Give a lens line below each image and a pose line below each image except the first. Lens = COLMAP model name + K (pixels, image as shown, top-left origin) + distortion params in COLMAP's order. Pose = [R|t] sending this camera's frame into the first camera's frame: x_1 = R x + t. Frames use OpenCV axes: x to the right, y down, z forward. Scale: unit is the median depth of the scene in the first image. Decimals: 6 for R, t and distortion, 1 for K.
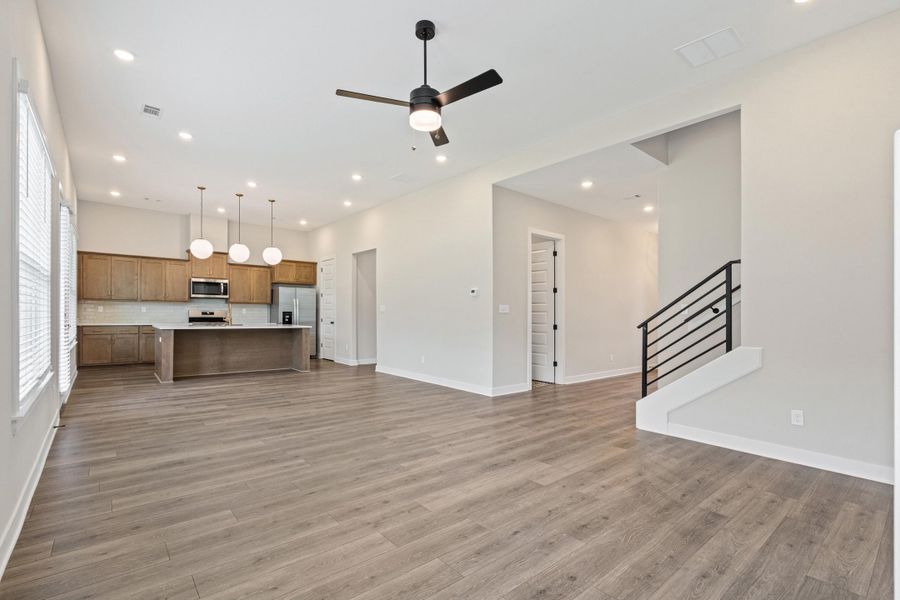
lens RADIAL K [[411.8, 0, 436.5], [0, 411.8, 309.6], [0, 0, 1]] dist [-0.001817, -0.000364]
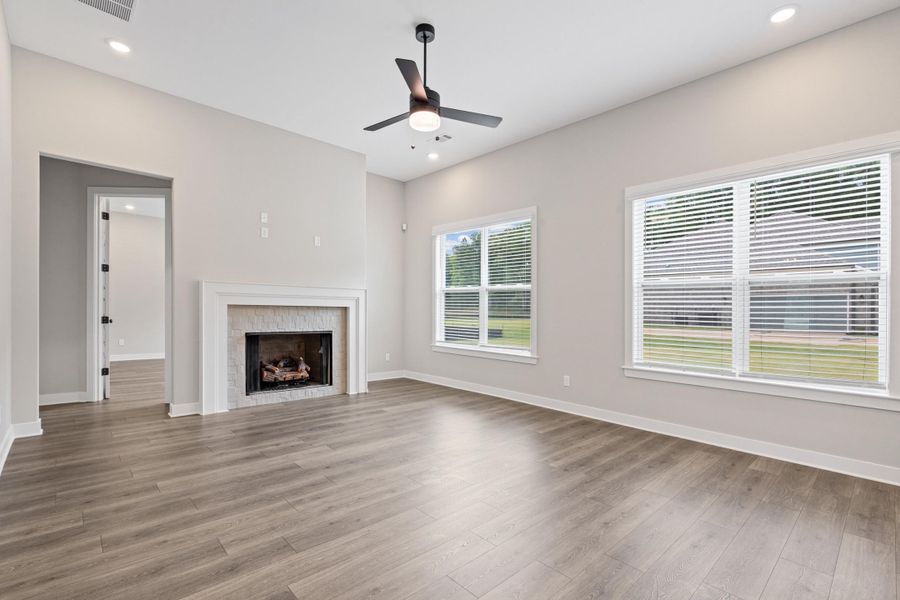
lens RADIAL K [[411.8, 0, 436.5], [0, 411.8, 309.6], [0, 0, 1]] dist [-0.001817, -0.000364]
pose [[-0.998428, -0.029555, -0.047623, 0.000546], [-0.029154, 0.999534, -0.009092, 0.018071], [0.047870, -0.007689, -0.998824, 1.920634]]
